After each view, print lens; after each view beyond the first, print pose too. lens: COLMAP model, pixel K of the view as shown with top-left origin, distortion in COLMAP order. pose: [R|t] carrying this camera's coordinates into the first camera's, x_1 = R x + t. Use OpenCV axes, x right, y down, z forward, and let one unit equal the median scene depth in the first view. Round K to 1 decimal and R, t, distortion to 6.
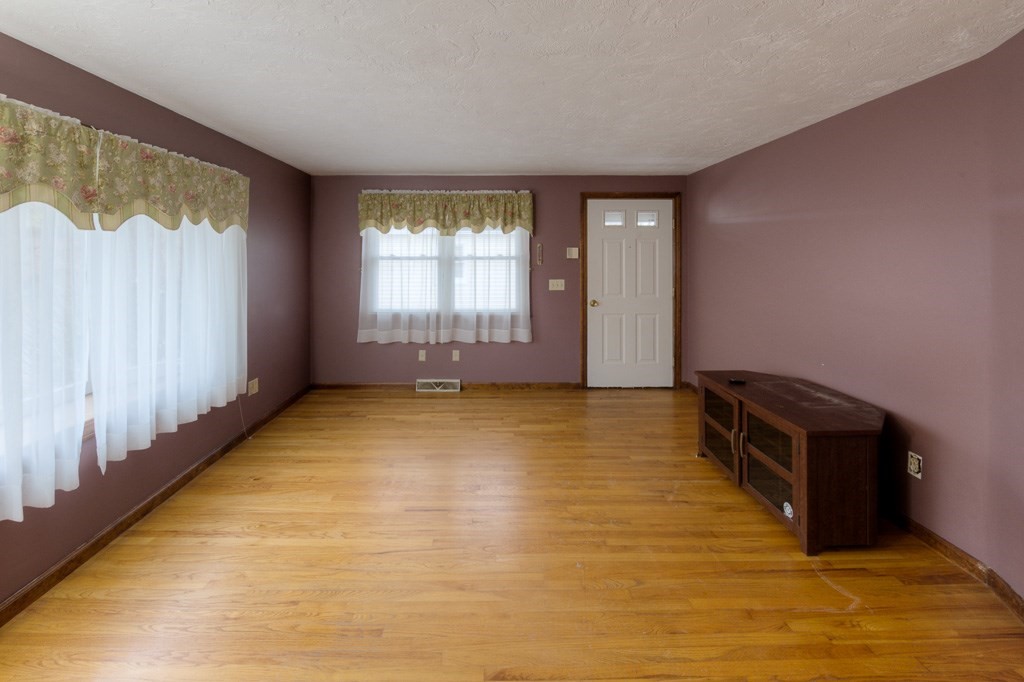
lens RADIAL K [[446.1, 0, 511.8], [0, 446.1, 315.3], [0, 0, 1]] dist [-0.002964, -0.007155]
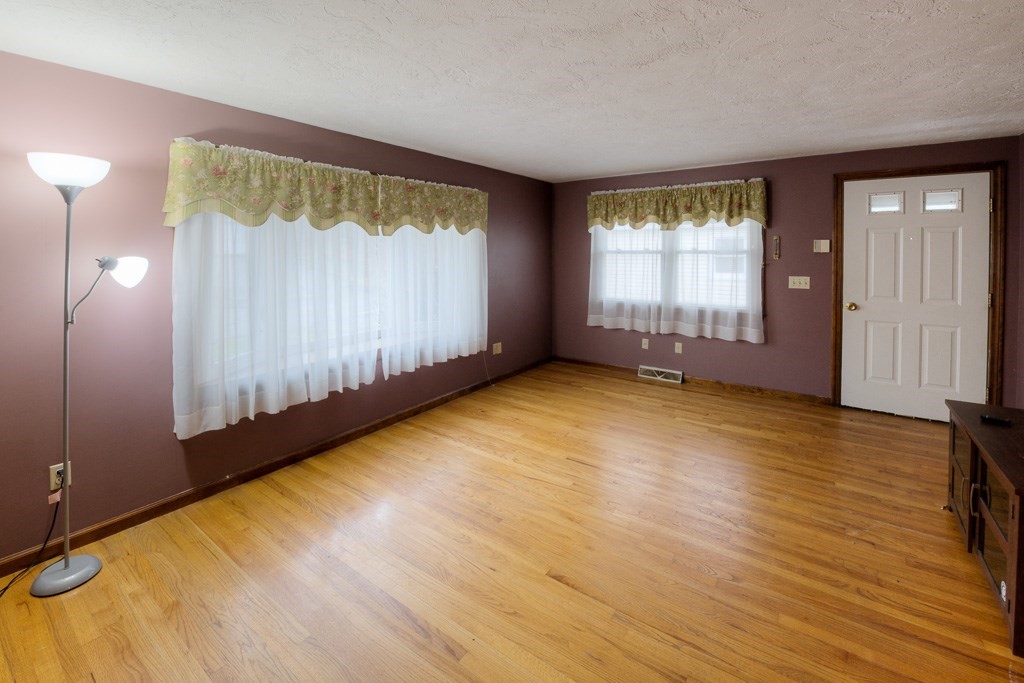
lens RADIAL K [[419.6, 0, 512.0], [0, 419.6, 341.5], [0, 0, 1]] dist [-0.015584, -0.000175]
pose [[0.814259, 0.117969, -0.568389, 0.152897], [-0.070925, 0.992015, 0.104288, 0.002439], [0.576153, -0.044605, 0.816124, -0.014275]]
